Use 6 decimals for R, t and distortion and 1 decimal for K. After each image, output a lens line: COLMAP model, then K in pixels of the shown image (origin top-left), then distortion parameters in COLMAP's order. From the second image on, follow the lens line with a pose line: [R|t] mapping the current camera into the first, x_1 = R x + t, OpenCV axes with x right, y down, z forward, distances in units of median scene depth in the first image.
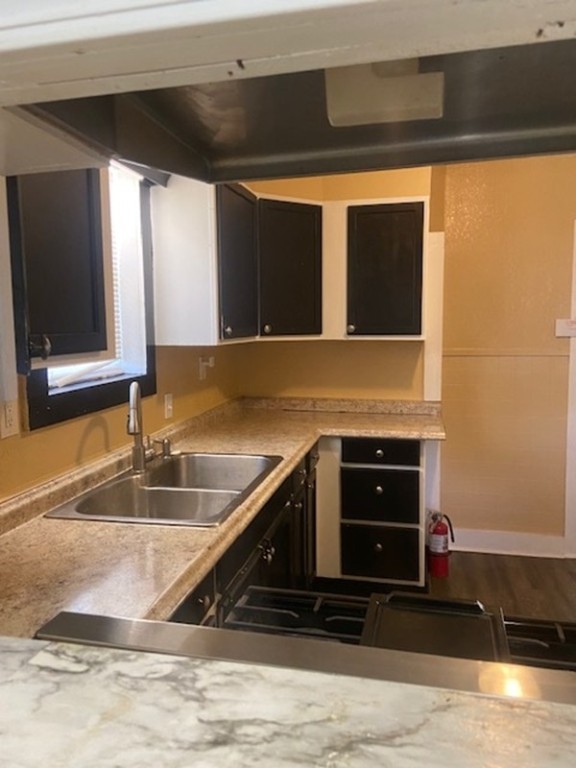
lens RADIAL K [[574.4, 0, 290.7], [0, 574.4, 376.0], [0, 0, 1]] dist [0.147593, -0.190416]
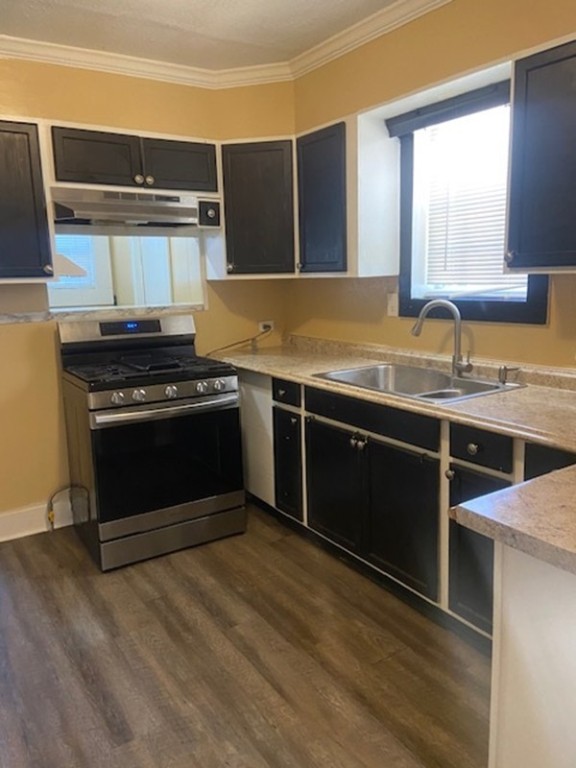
lens RADIAL K [[574.4, 0, 290.7], [0, 574.4, 376.0], [0, 0, 1]] dist [0.147593, -0.190416]
pose [[-0.686090, 0.167106, -0.708065, 0.578075], [-0.028788, 0.966265, 0.255936, -0.094404], [0.726947, 0.195979, -0.658134, 1.057934]]
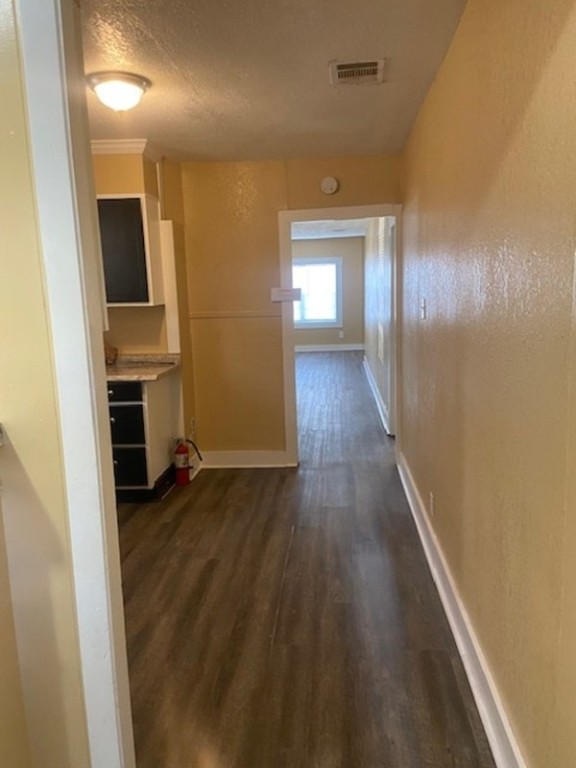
lens RADIAL K [[574.4, 0, 290.7], [0, 574.4, 376.0], [0, 0, 1]] dist [0.147593, -0.190416]
pose [[0.990763, -0.036960, 0.130473, 0.358579], [0.028488, 0.997399, 0.066216, 0.017397], [-0.132581, -0.061888, 0.989238, -0.335601]]
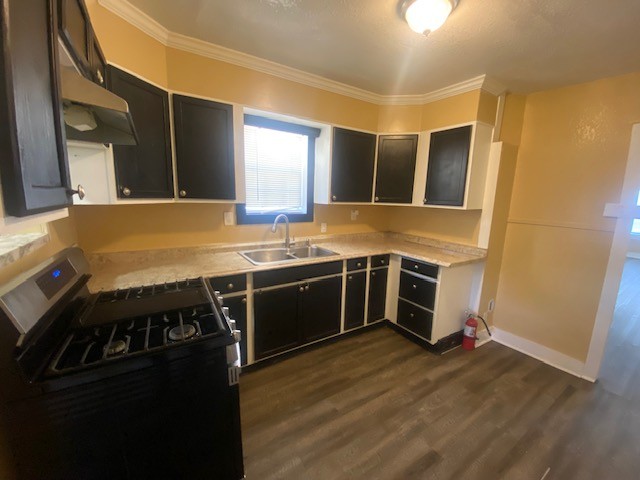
lens RADIAL K [[258.1, 0, 320.0], [0, 258.1, 240.0], [0, 0, 1]] dist [0.011587, -0.017328]
pose [[0.704858, 0.152600, -0.692740, 0.458989], [-0.103415, 0.988259, 0.112474, -0.015632], [0.701770, -0.007639, 0.712363, 0.171909]]
